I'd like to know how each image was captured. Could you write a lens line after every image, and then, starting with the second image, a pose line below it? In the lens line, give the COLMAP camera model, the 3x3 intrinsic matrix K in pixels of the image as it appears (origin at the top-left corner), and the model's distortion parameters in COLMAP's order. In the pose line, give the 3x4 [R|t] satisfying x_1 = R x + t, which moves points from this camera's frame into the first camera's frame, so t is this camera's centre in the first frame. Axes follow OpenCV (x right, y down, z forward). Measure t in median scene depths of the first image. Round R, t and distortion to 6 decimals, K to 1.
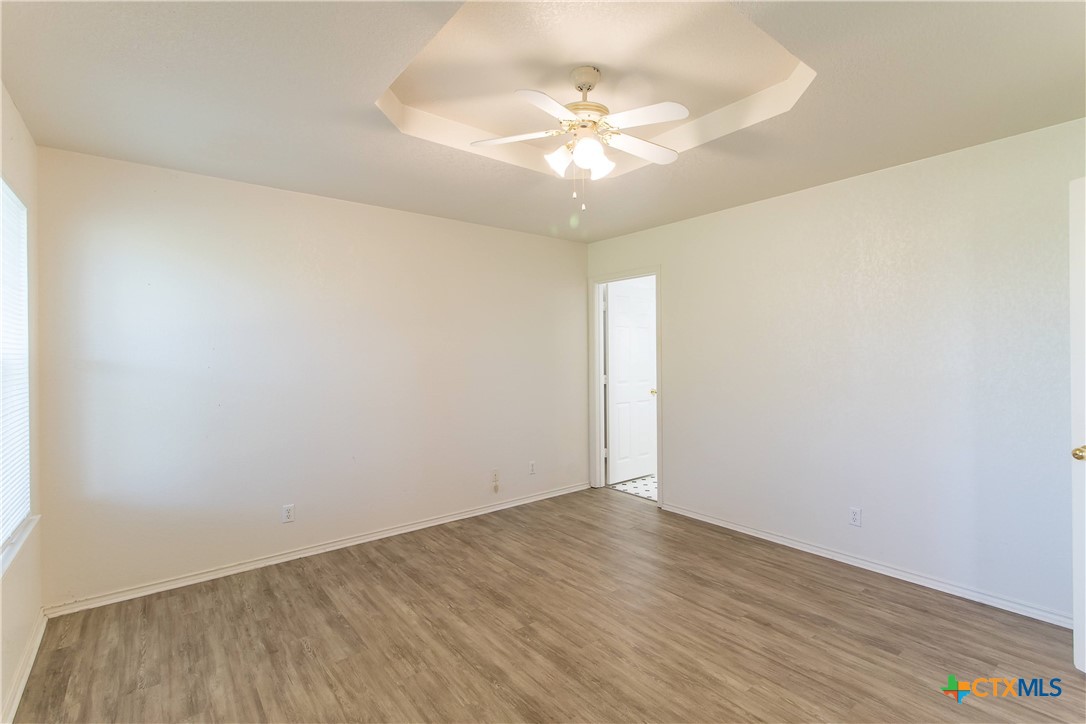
lens RADIAL K [[503.9, 0, 546.8], [0, 503.9, 356.3], [0, 0, 1]] dist [0.003542, -0.000185]
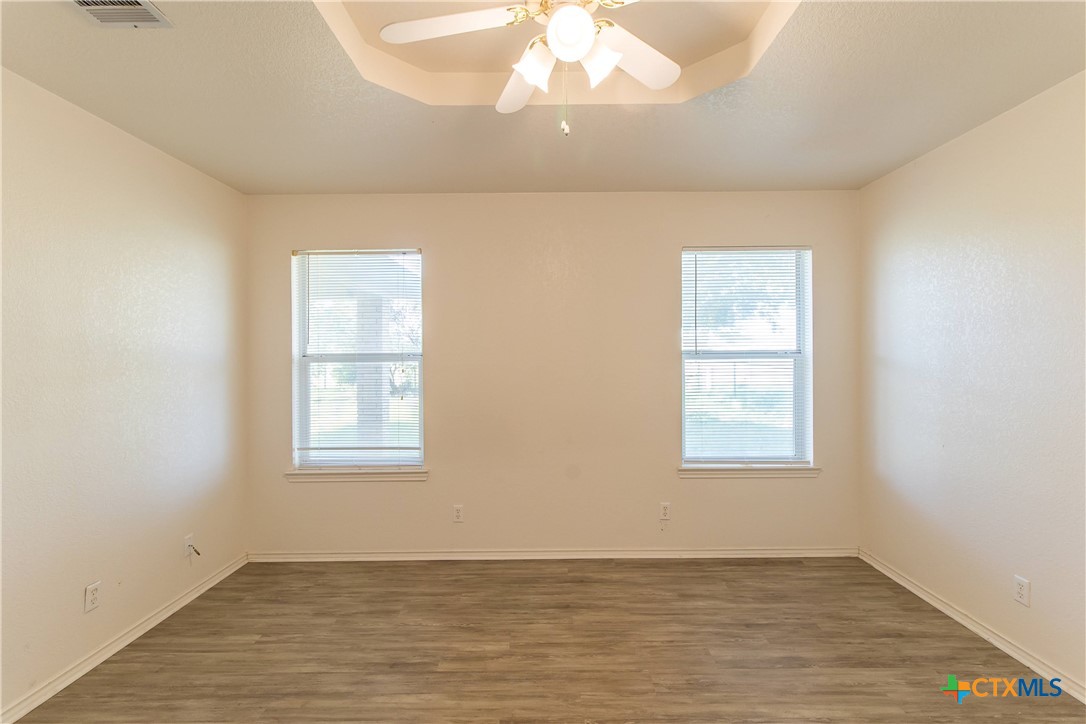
lens RADIAL K [[503.9, 0, 546.8], [0, 503.9, 356.3], [0, 0, 1]] dist [0.003542, -0.000185]
pose [[-0.624516, 0.014759, -0.780872, 0.478676], [0.007591, 0.999889, 0.012828, -0.014676], [0.780975, 0.002084, -0.624559, 1.110163]]
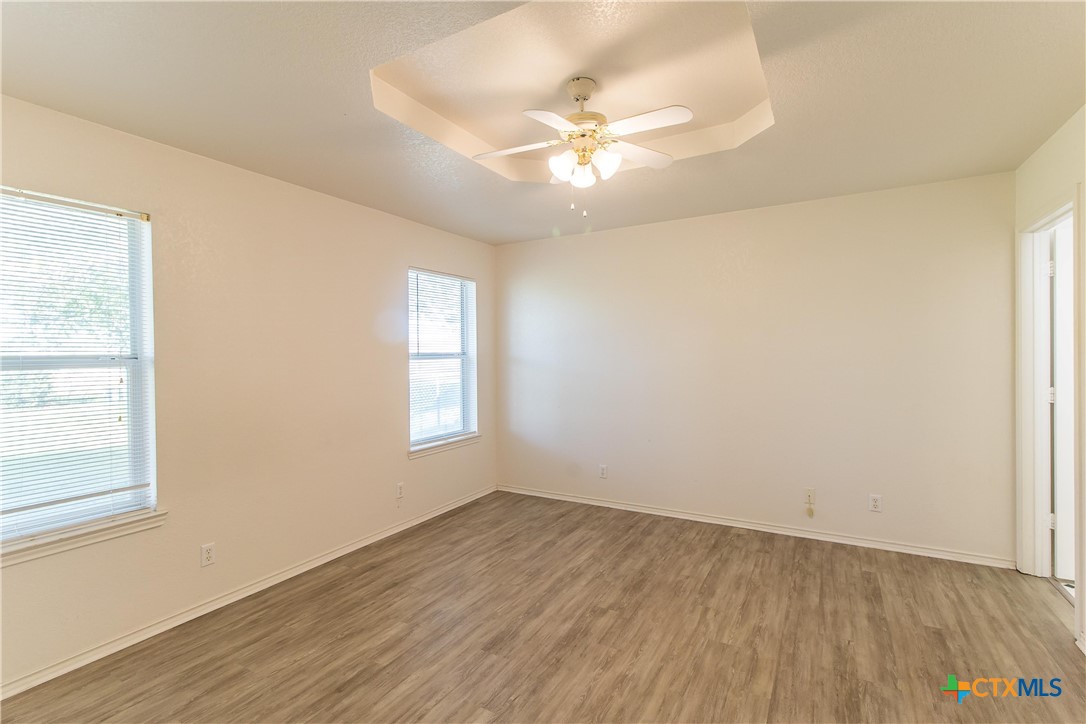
lens RADIAL K [[497.3, 0, 536.8], [0, 497.3, 357.7], [0, 0, 1]] dist [0.003376, 0.000335]
pose [[0.355960, 0.010294, -0.934445, 0.795896], [0.004408, 0.999910, 0.012695, -0.012573], [0.934491, -0.008638, 0.355882, 0.436926]]
